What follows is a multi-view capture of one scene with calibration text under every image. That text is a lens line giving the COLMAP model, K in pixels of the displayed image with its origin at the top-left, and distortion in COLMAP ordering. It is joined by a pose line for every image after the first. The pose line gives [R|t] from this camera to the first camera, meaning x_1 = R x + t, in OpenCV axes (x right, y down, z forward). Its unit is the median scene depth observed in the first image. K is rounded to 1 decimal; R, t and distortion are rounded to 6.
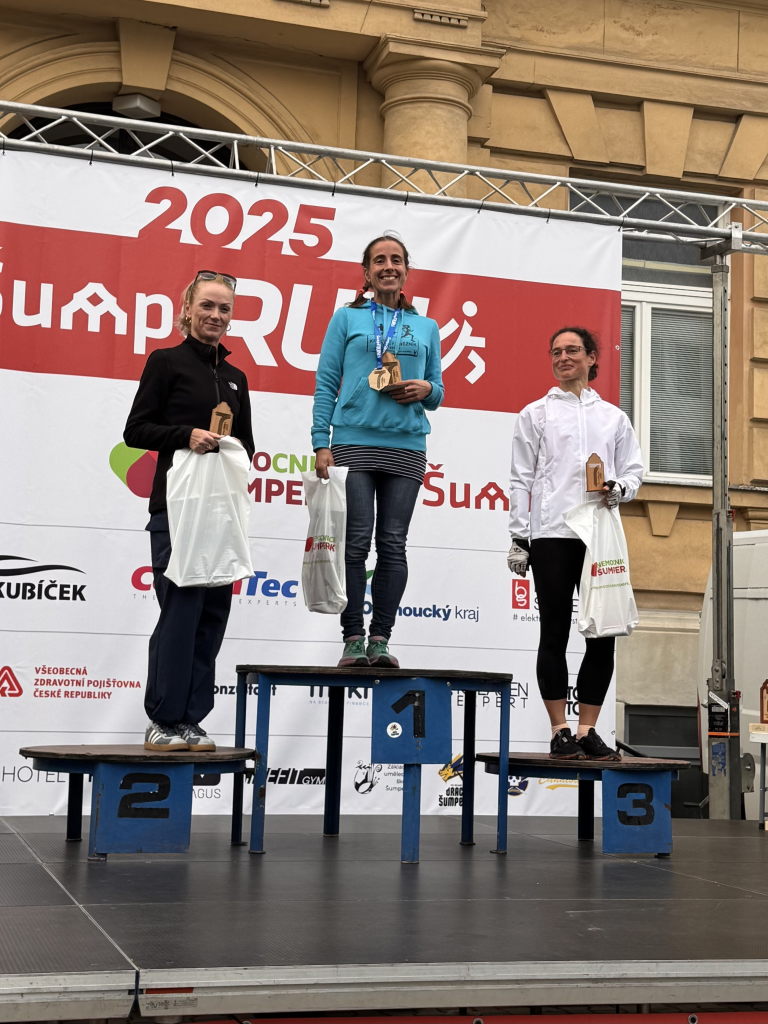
lens RADIAL K [[1624.4, 0, 381.8], [0, 1624.4, 494.6], [0, 0, 1]] dist [0.127605, -0.106373]
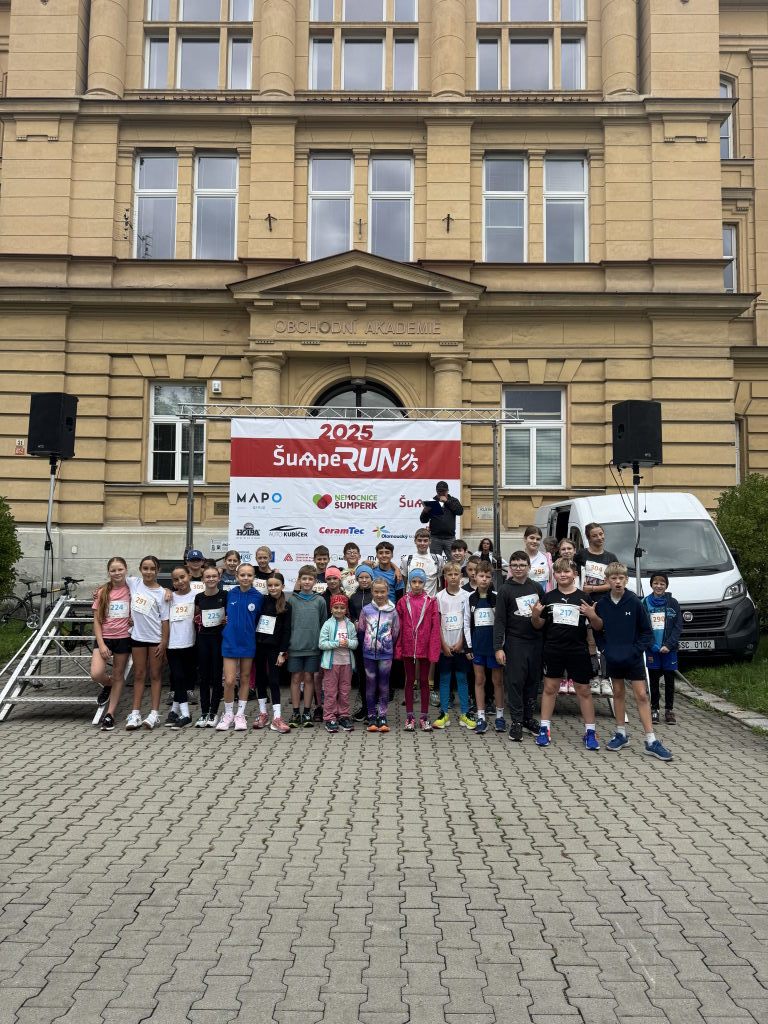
lens RADIAL K [[695.3, 0, 383.8], [0, 695.3, 522.3], [0, 0, 1]] dist [0.076574, -0.081923]
pose [[0.956422, -0.036368, -0.289715, 0.424997], [0.052049, 0.997557, 0.046603, -0.032291], [0.287313, -0.059651, 0.955978, -0.466022]]
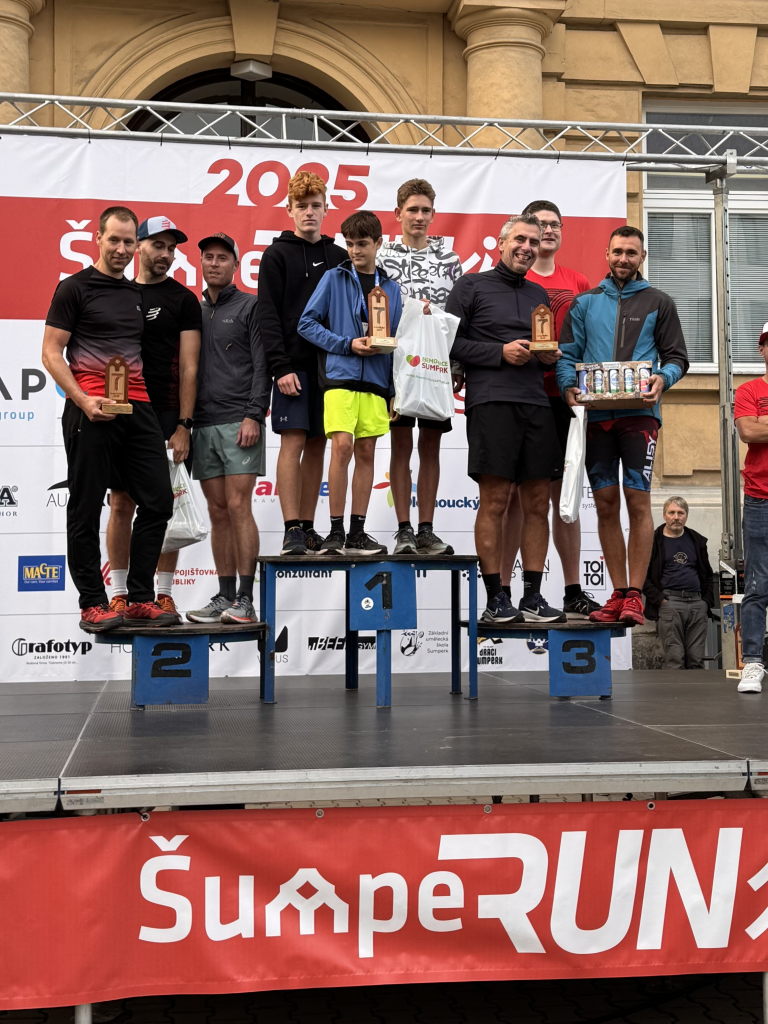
lens RADIAL K [[1538.4, 0, 410.0], [0, 1538.4, 451.5], [0, 0, 1]] dist [0.108943, -0.042479]
pose [[0.990295, -0.044495, -0.131667, 0.136979], [0.050317, 0.997882, 0.041223, -0.013356], [0.129554, -0.047448, 0.990436, -0.112523]]
